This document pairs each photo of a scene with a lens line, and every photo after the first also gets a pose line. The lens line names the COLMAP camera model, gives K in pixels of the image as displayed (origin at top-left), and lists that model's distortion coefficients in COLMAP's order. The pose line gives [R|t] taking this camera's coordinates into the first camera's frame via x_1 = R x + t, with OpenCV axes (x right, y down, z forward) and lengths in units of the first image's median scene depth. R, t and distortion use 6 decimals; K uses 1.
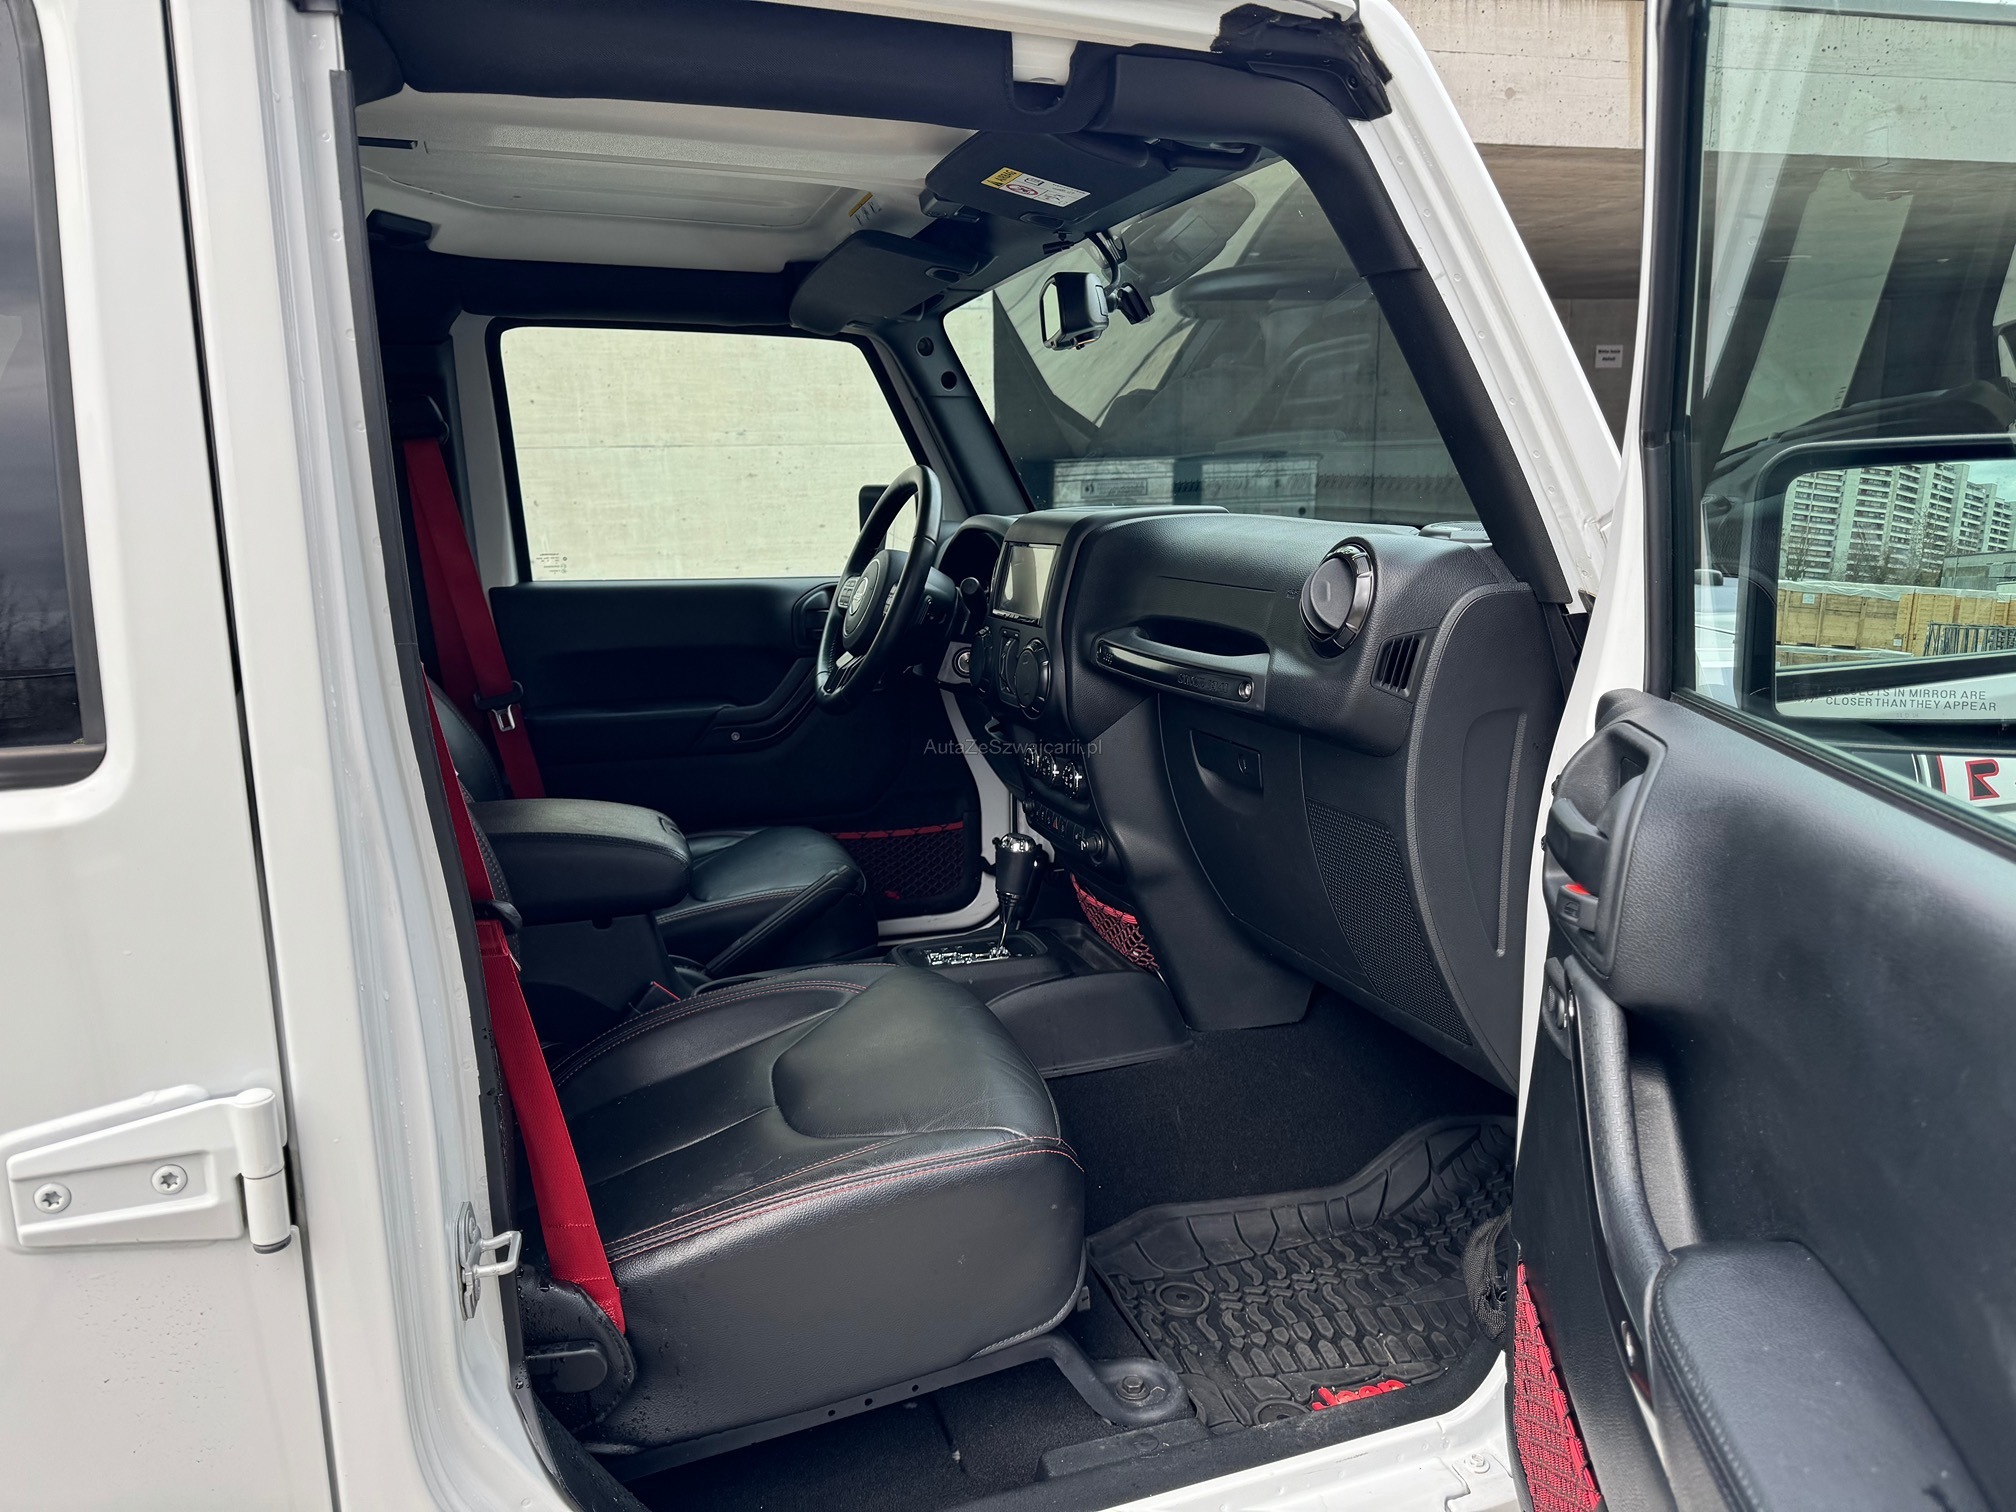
lens RADIAL K [[1431.9, 0, 998.6], [0, 1431.9, 776.7], [0, 0, 1]] dist [0.094418, -0.190815]
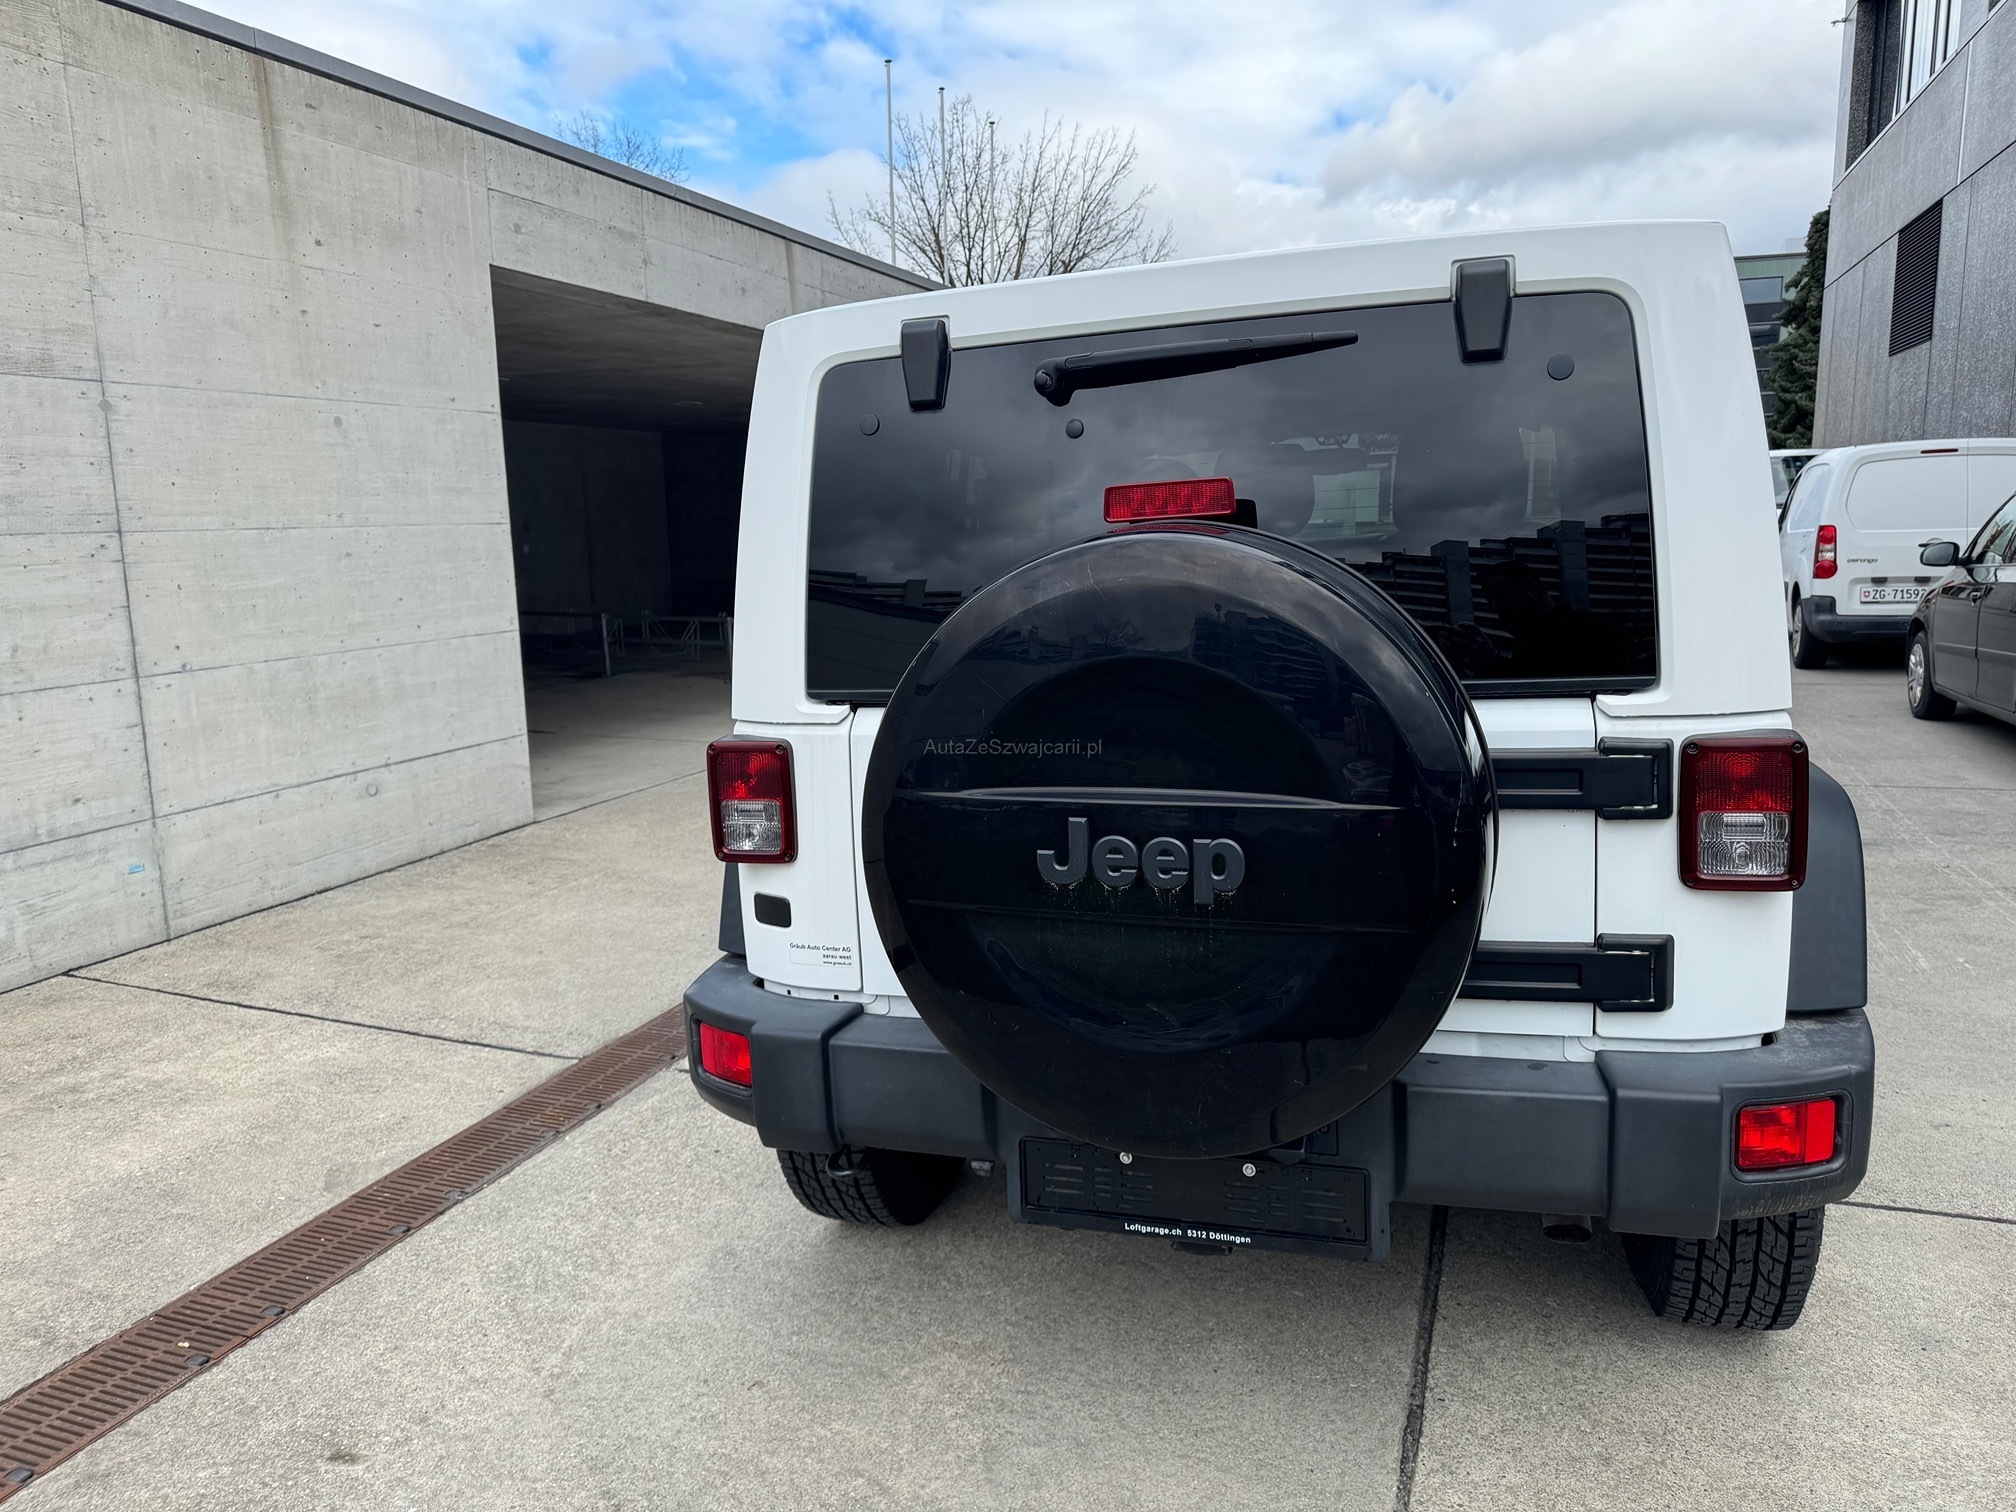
lens RADIAL K [[1420.6, 0, 1015.3], [0, 1420.6, 766.7], [0, 0, 1]] dist [-0.001885, -0.005938]
pose [[0.585472, -0.137434, 0.798958, -1.613973], [0.193589, 0.980716, 0.026839, 0.026657], [-0.787239, 0.138956, 0.600787, 0.002398]]
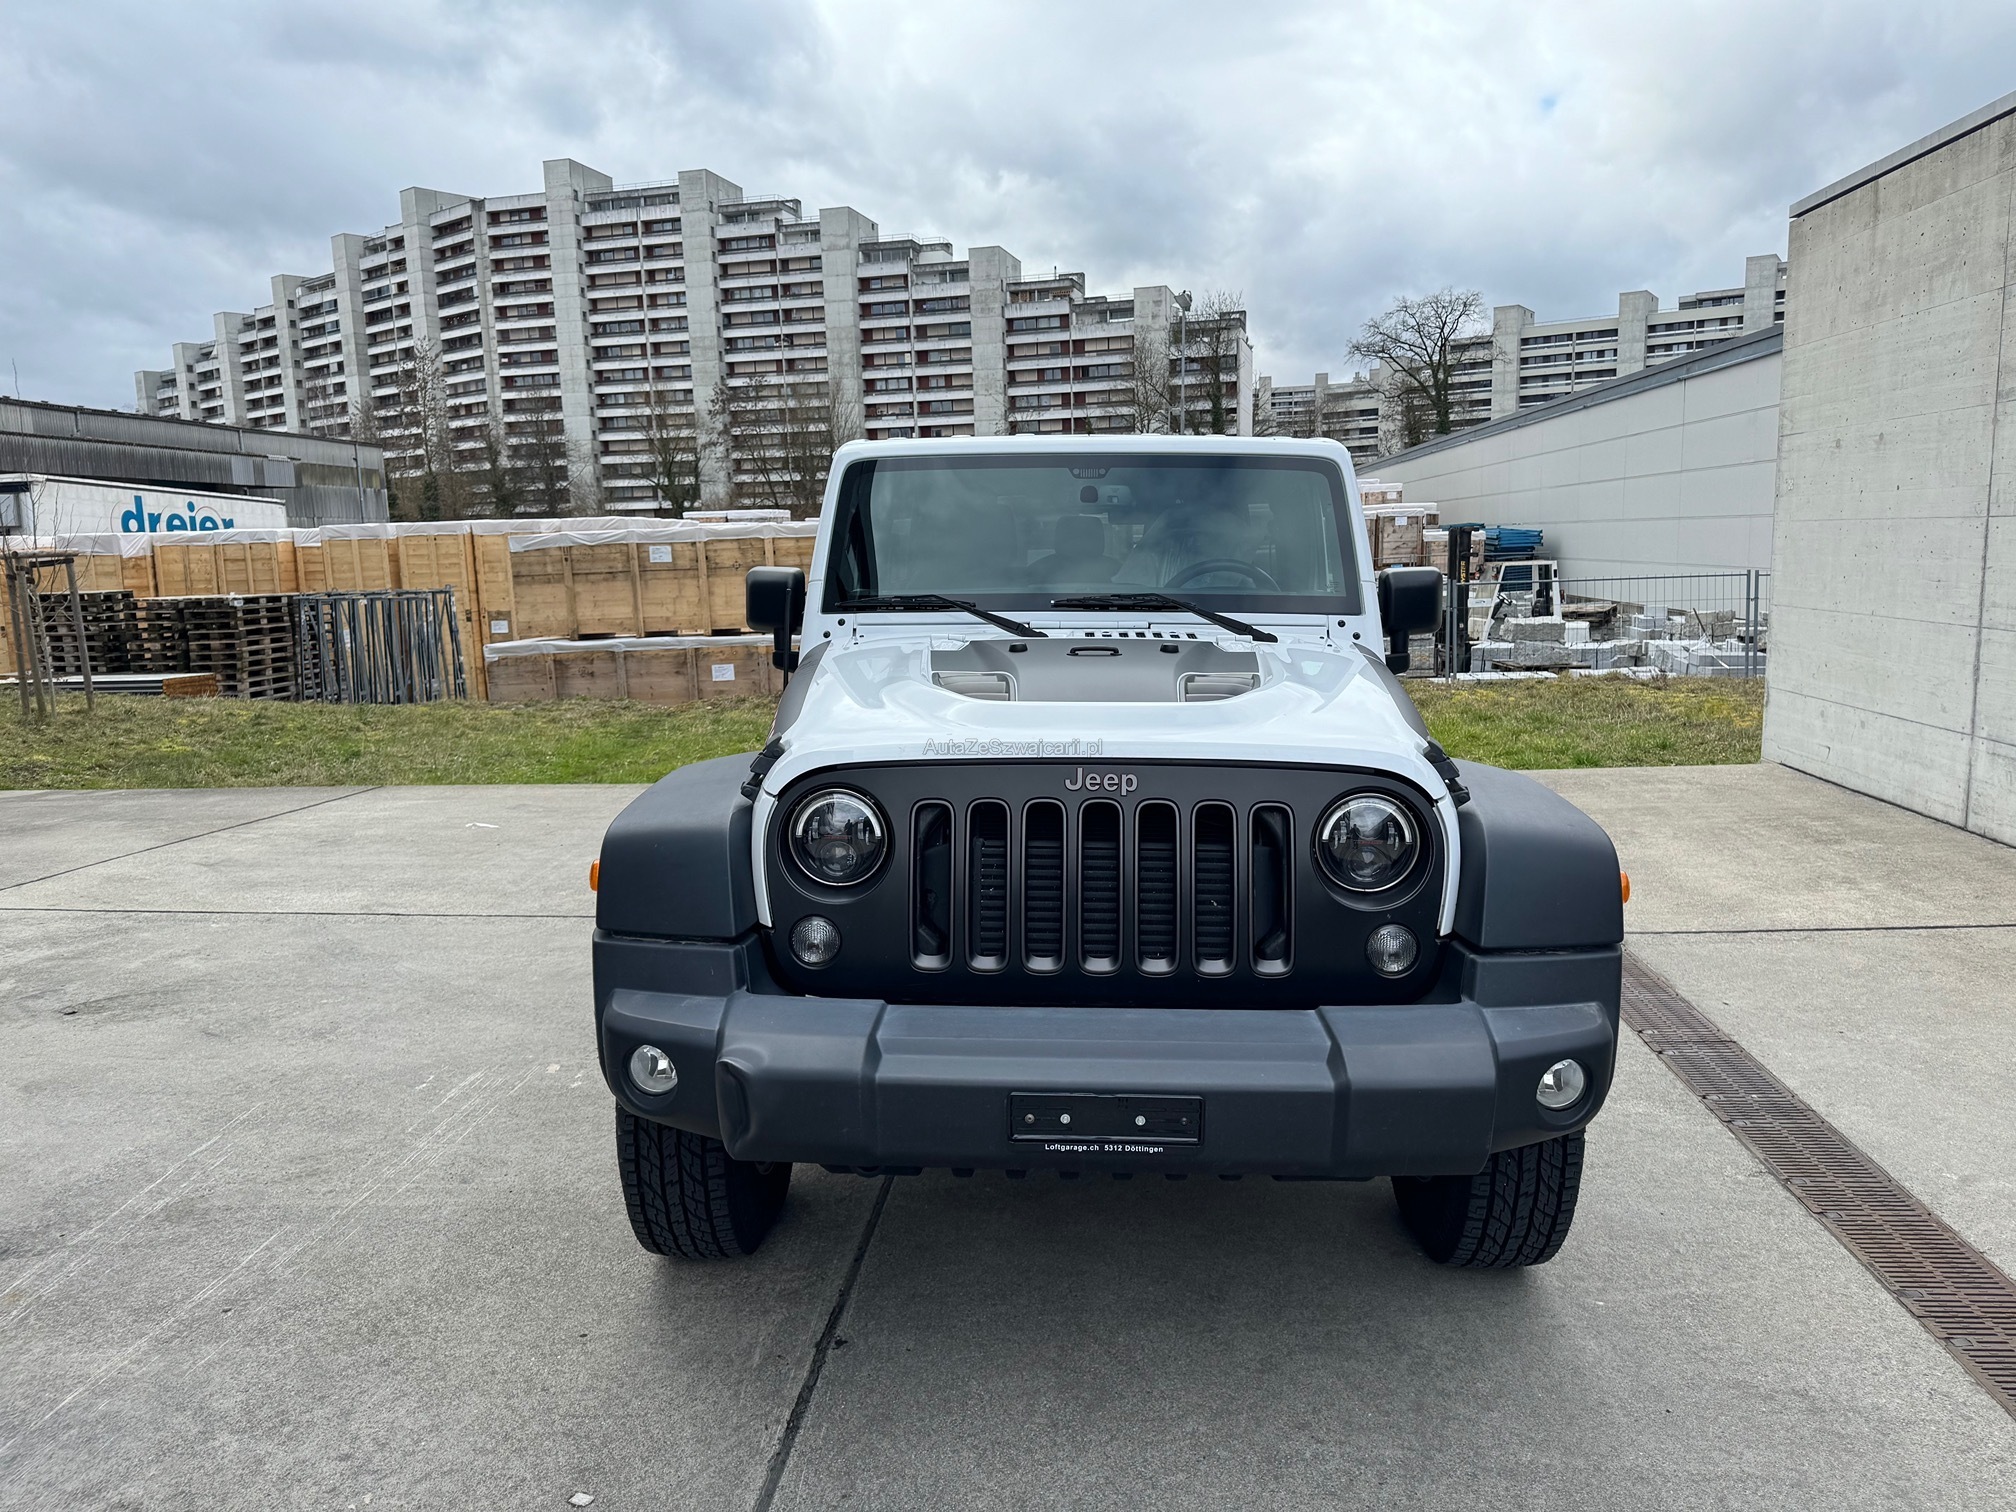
lens RADIAL K [[1420.5, 0, 1002.5], [0, 1420.5, 762.6], [0, 0, 1]] dist [0.032354, -0.034095]
pose [[-0.365029, 0.172831, -0.914813, 1.547337], [-0.175379, 0.952260, 0.249885, -0.315149], [0.914328, 0.251655, -0.317292, 1.166672]]
